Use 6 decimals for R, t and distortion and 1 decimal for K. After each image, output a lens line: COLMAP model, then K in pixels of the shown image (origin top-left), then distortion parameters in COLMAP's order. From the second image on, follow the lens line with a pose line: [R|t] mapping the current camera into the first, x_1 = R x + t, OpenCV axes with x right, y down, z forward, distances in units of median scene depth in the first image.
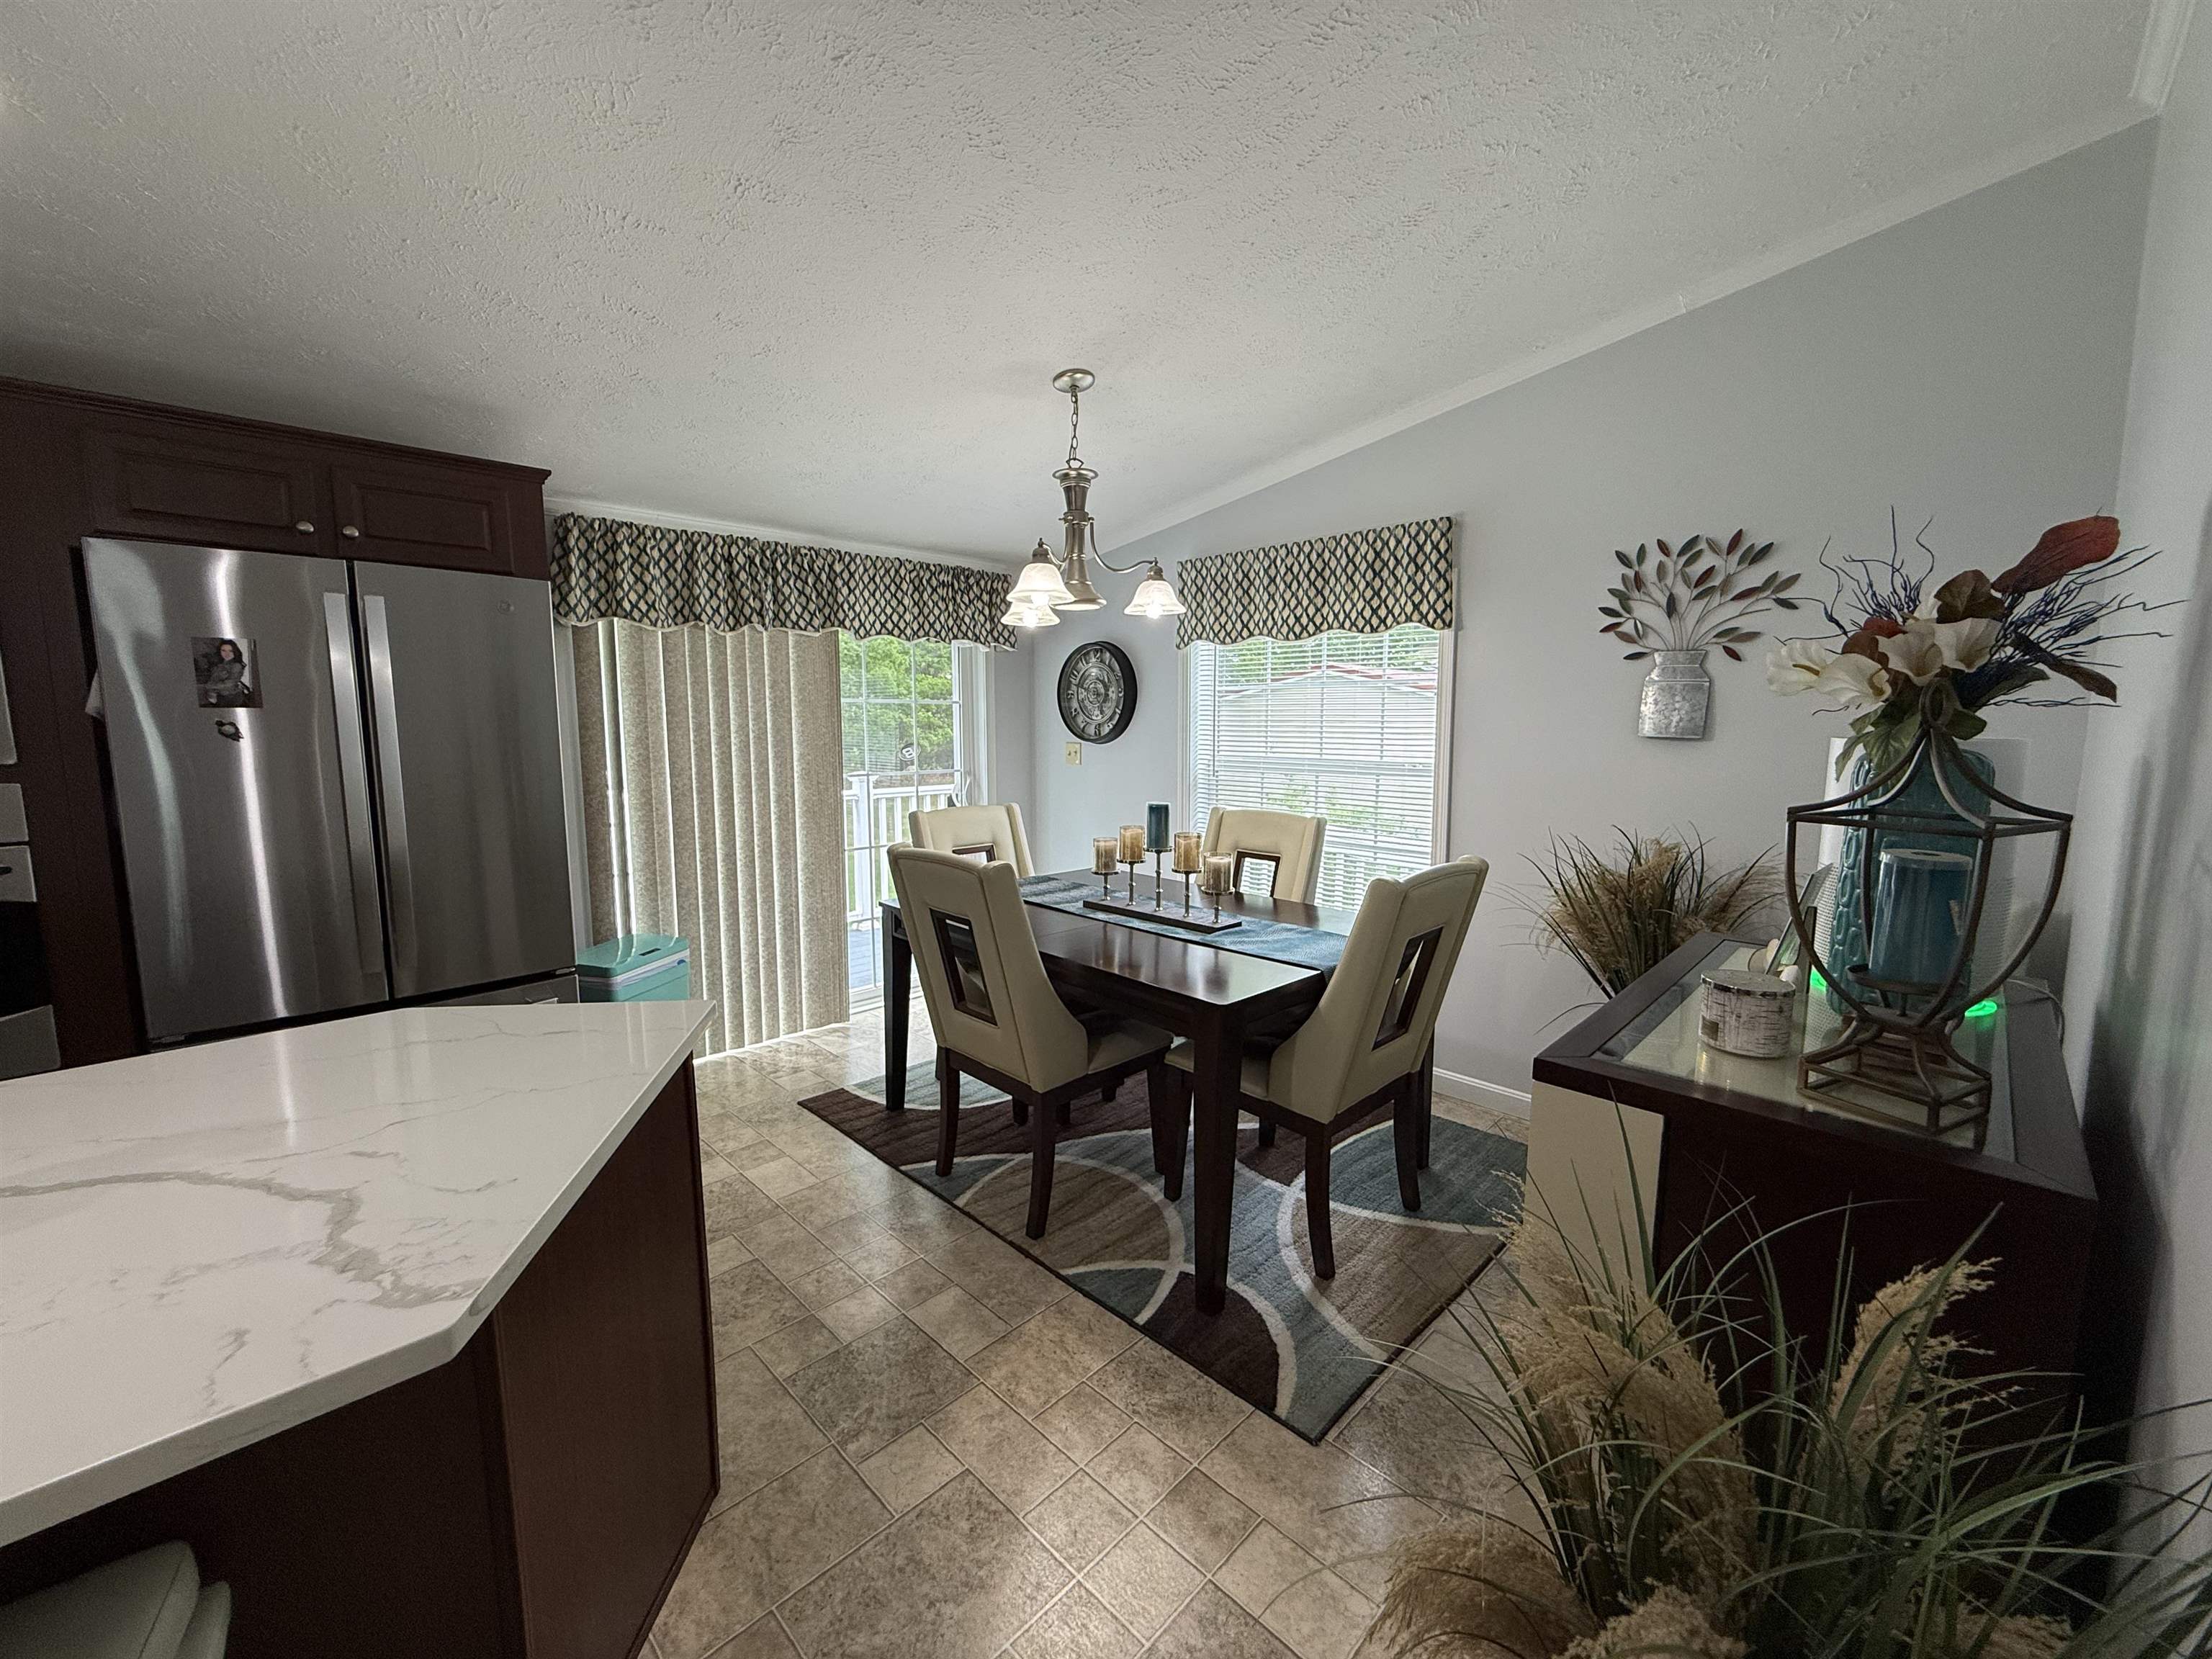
lens RADIAL K [[881.1, 0, 1100.8], [0, 881.1, 822.6], [0, 0, 1]] dist [0.002391, -0.000479]
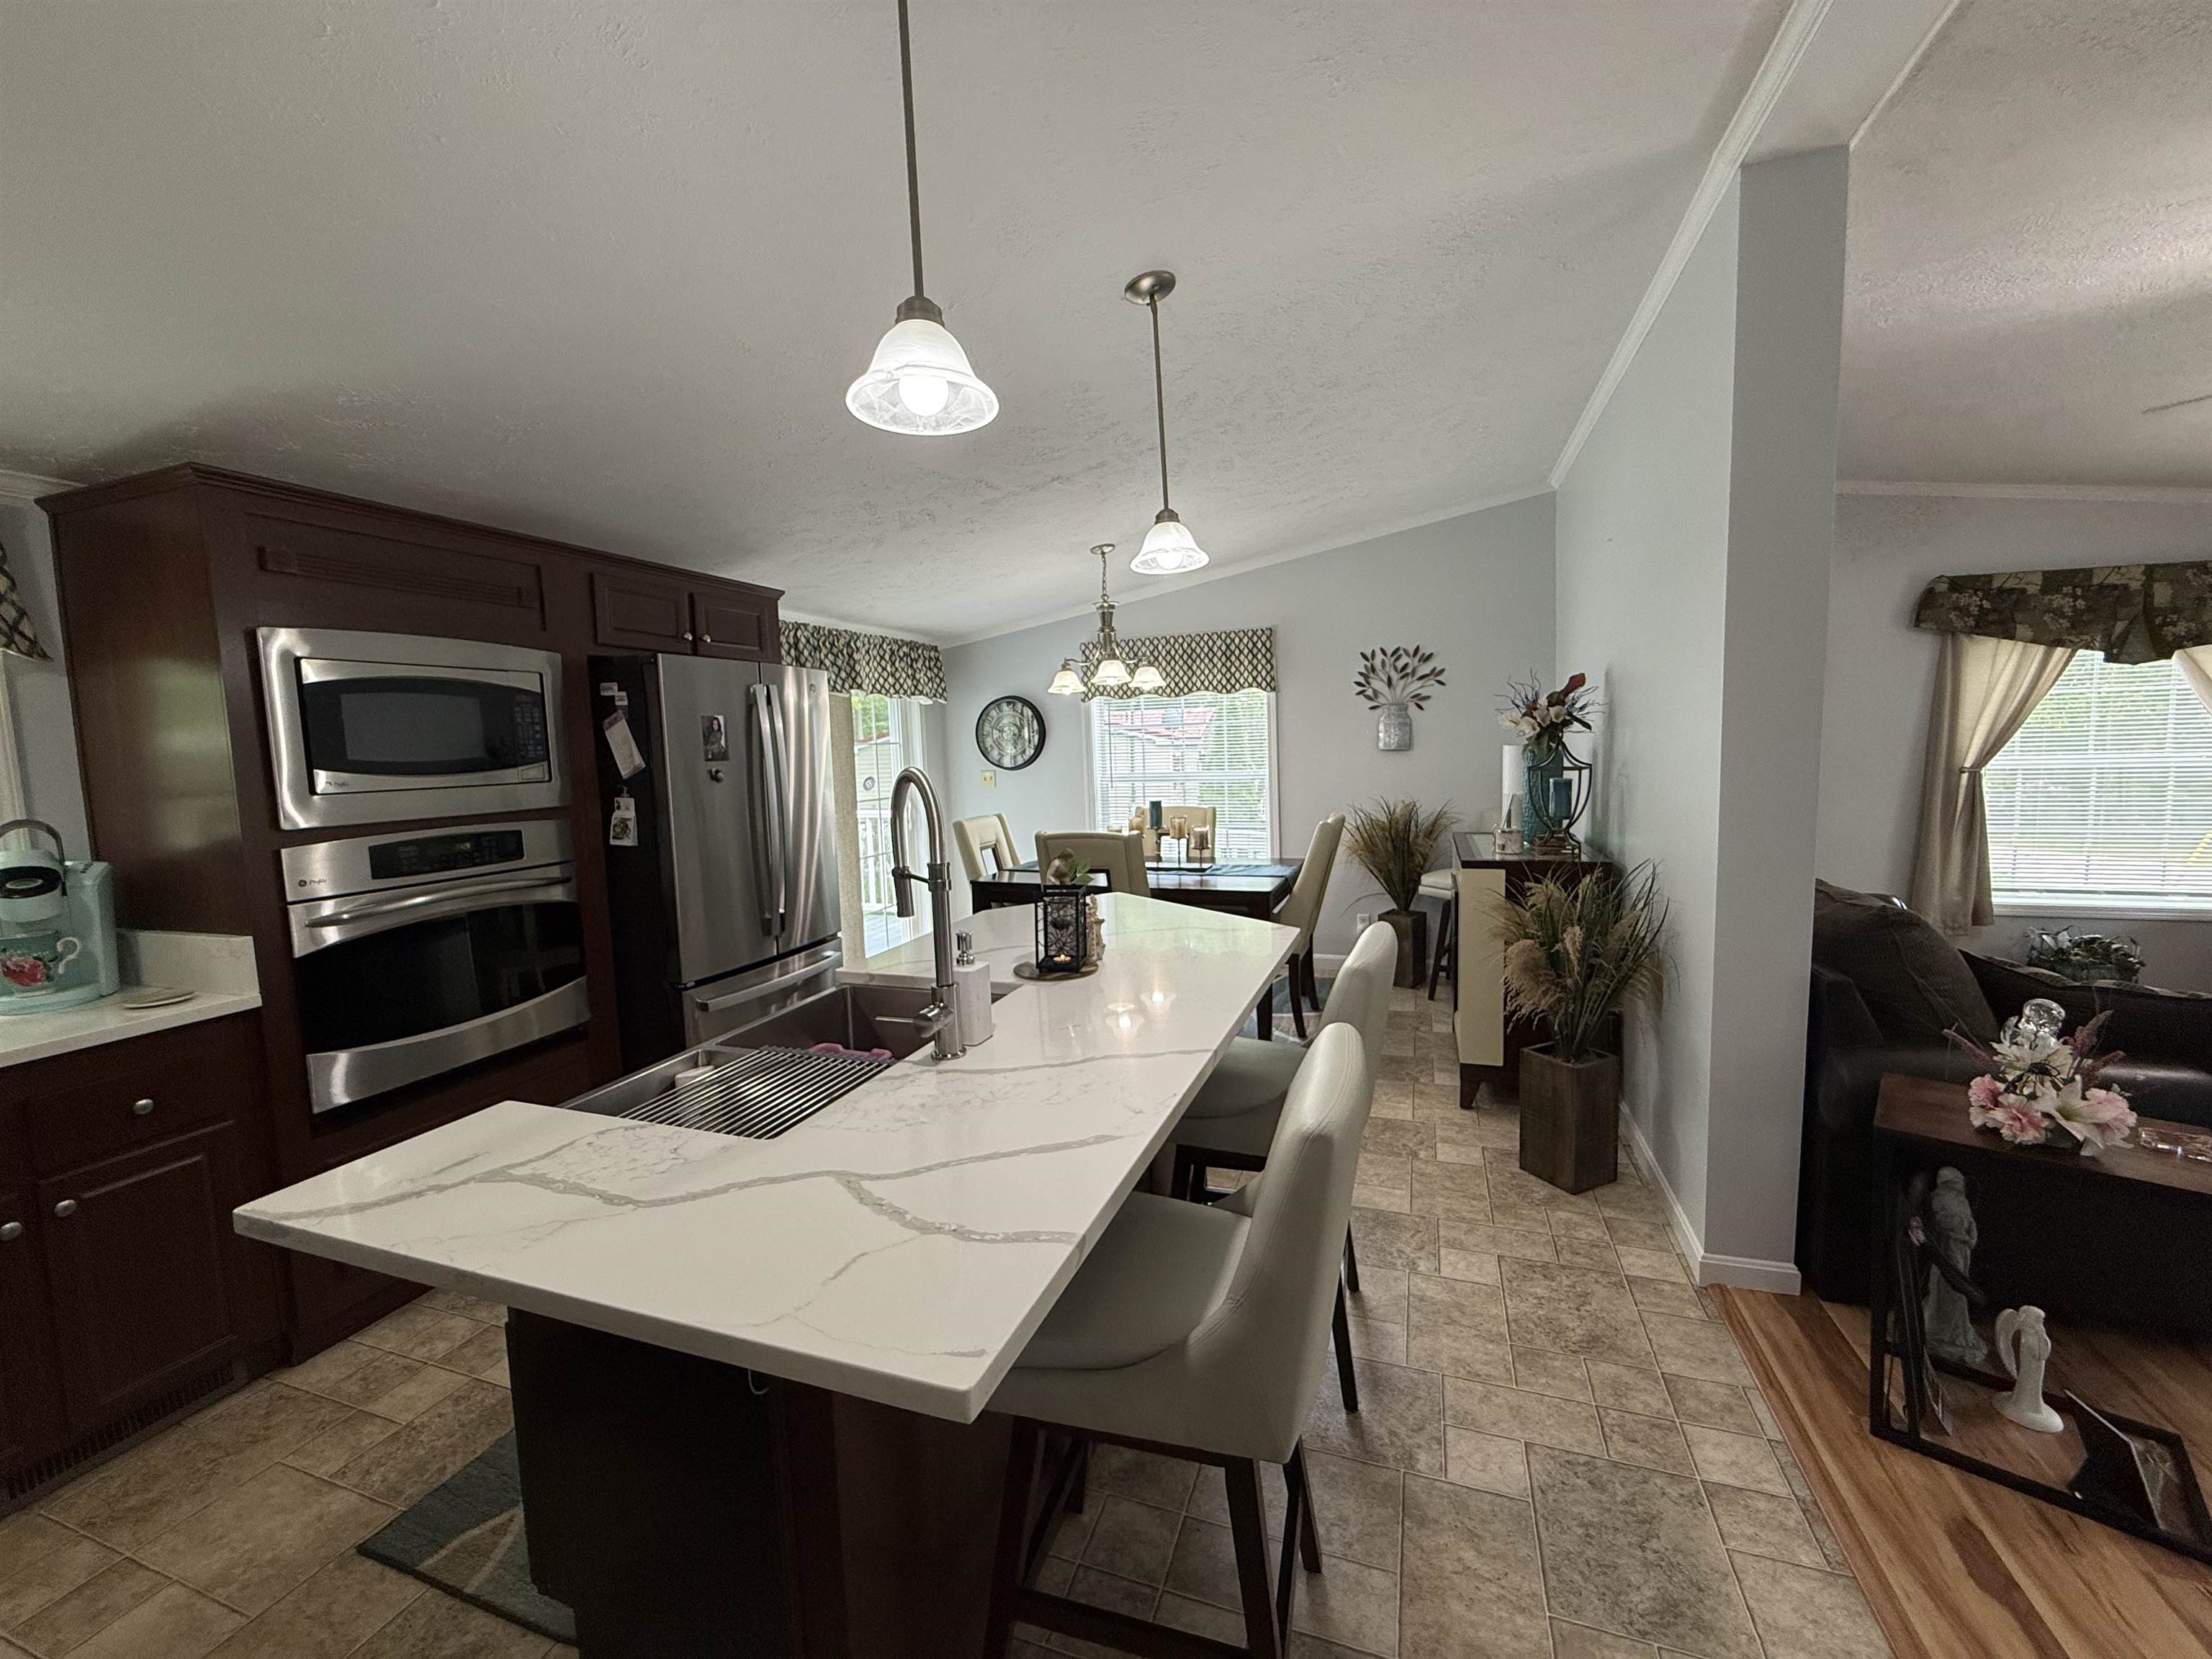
lens RADIAL K [[881.1, 0, 1104.7], [0, 881.1, 817.6], [0, 0, 1]] dist [0.002391, -0.000479]
pose [[0.904569, -0.067045, 0.421022, -0.734477], [0.084067, 0.996218, -0.021977, 0.039975], [-0.417956, 0.055273, 0.906784, -0.465061]]
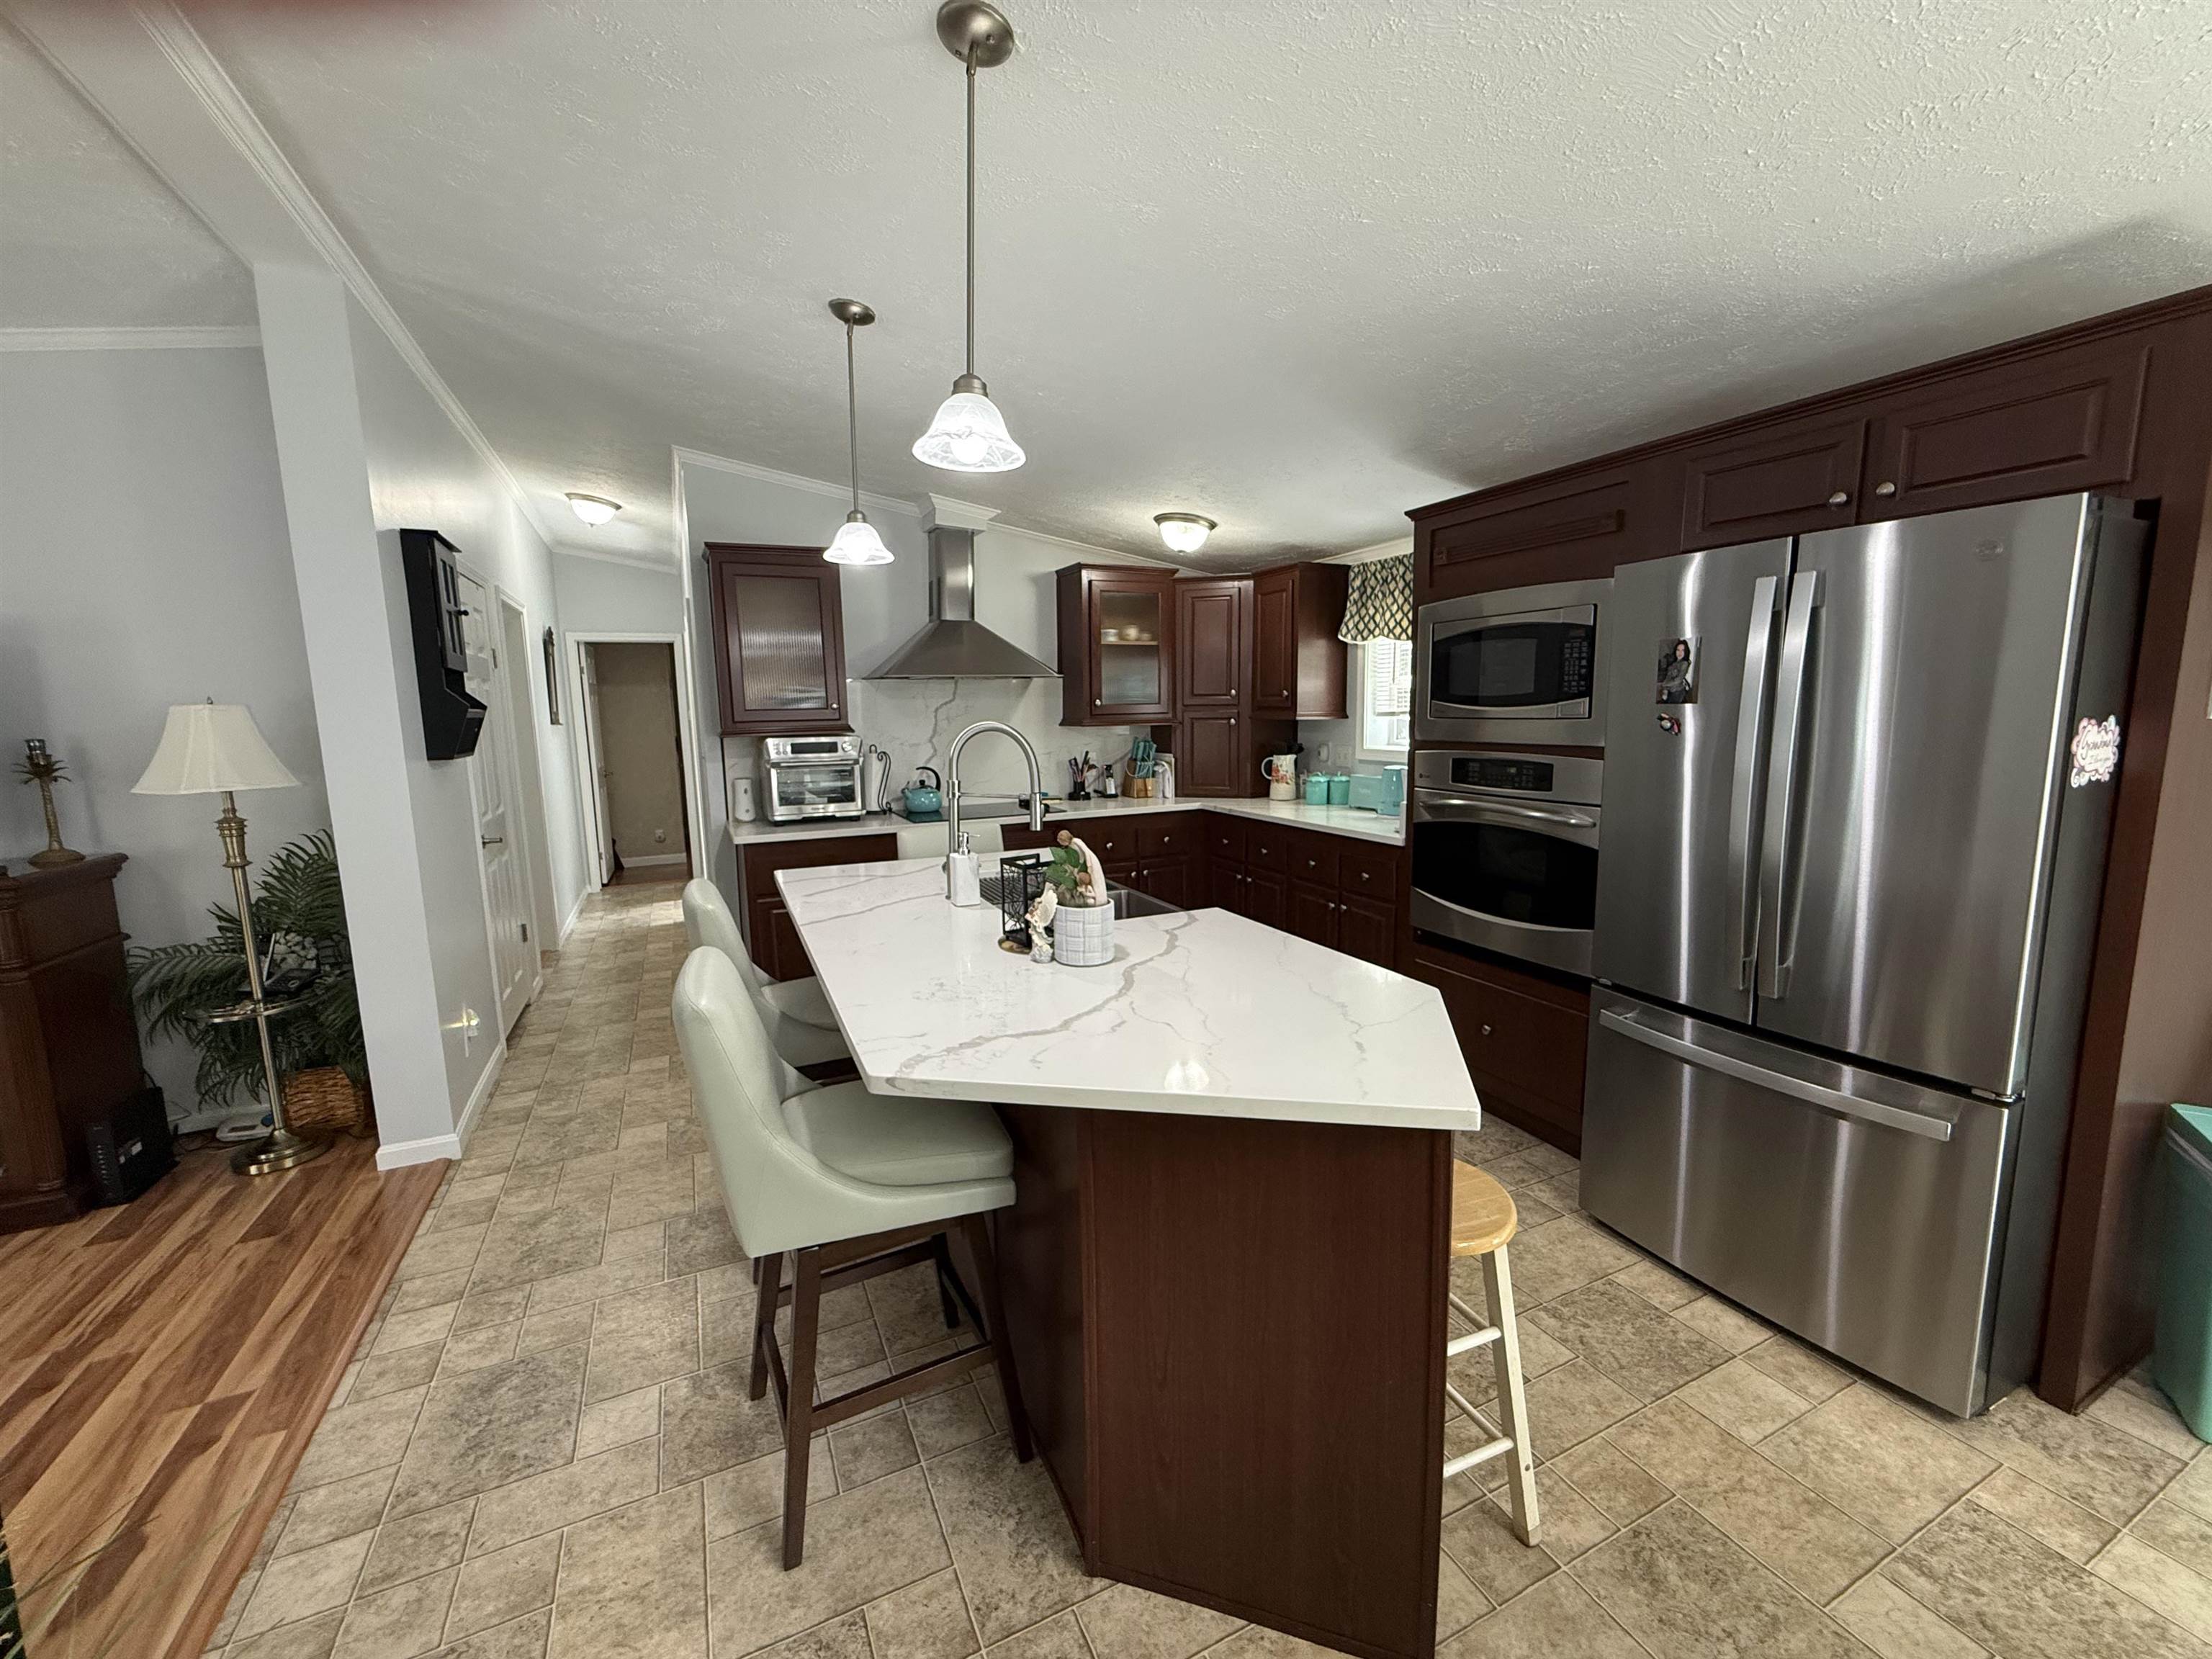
lens RADIAL K [[881.1, 0, 1100.8], [0, 881.1, 831.7], [0, 0, 1]] dist [0.002391, -0.000479]
pose [[-0.337888, 0.140892, -0.930581, 0.195580], [-0.090995, 0.979210, 0.181295, -0.079737], [0.936777, 0.145936, -0.318043, 0.520859]]
